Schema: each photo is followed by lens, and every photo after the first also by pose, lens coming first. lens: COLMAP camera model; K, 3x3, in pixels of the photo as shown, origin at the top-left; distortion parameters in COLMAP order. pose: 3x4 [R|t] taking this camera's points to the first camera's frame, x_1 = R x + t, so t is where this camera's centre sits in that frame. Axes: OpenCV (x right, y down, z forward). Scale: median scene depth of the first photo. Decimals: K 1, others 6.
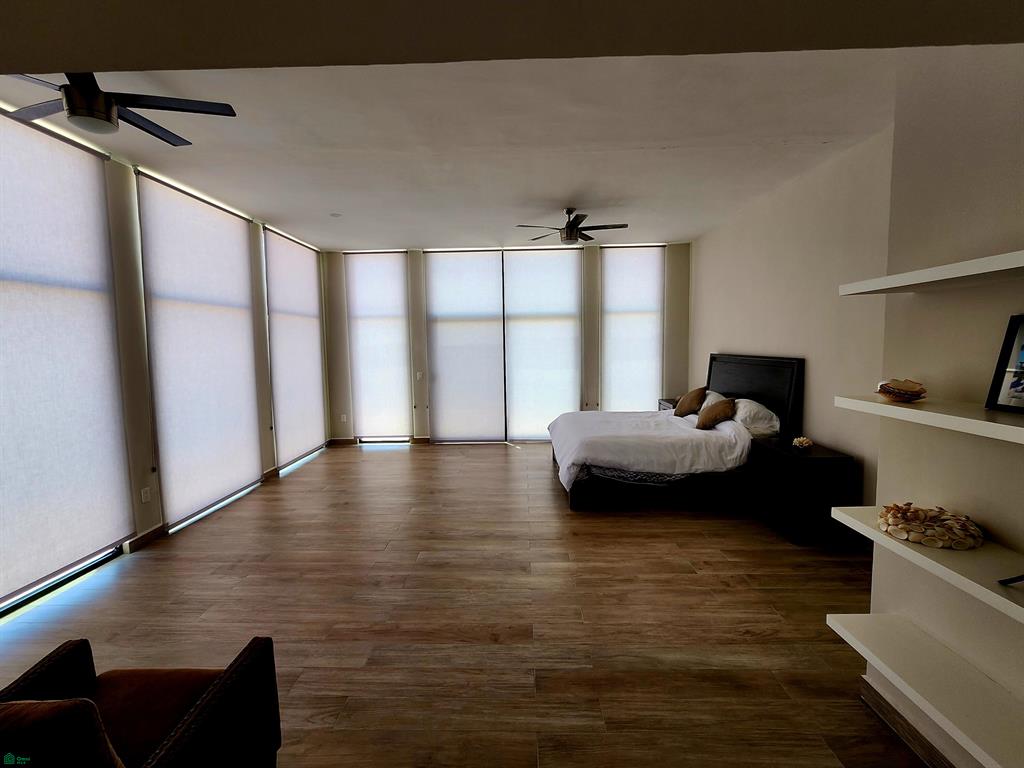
lens RADIAL K [[466.2, 0, 509.6], [0, 466.2, 384.6], [0, 0, 1]] dist [0.000645, 0.000002]
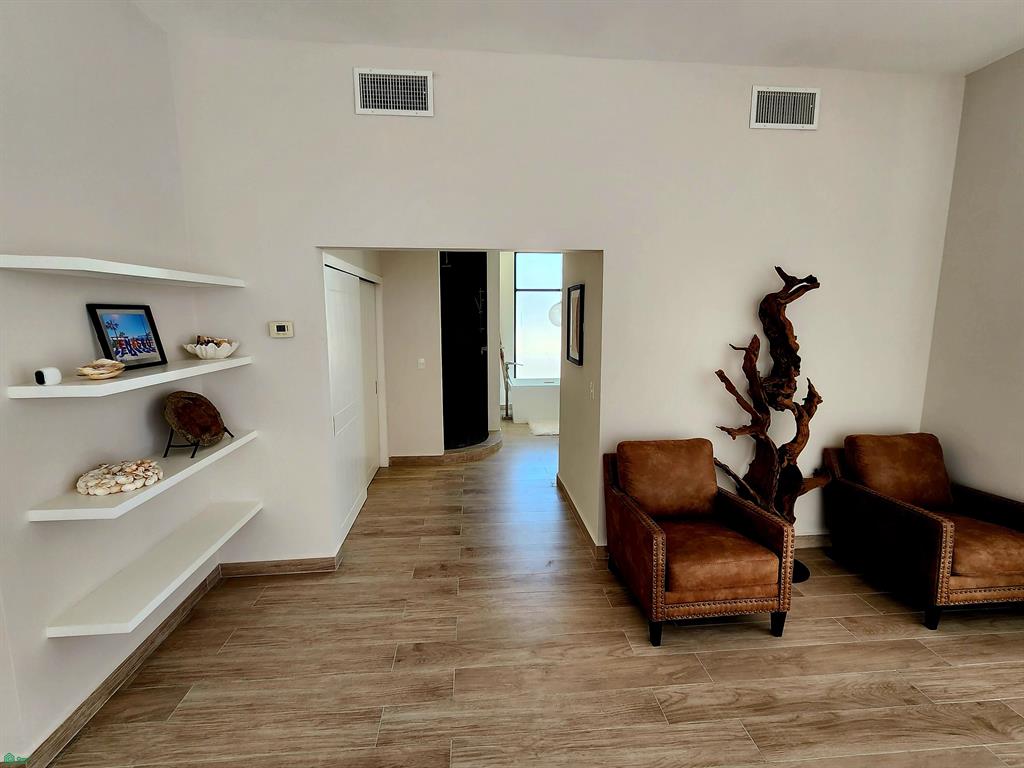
lens RADIAL K [[466.2, 0, 512.6], [0, 466.2, 378.7], [0, 0, 1]] dist [0.000645, 0.000002]
pose [[-0.993095, 0.048233, -0.106942, 0.004215], [0.022668, 0.973287, 0.228470, -0.169246], [0.115105, 0.224469, -0.967659, 1.799437]]
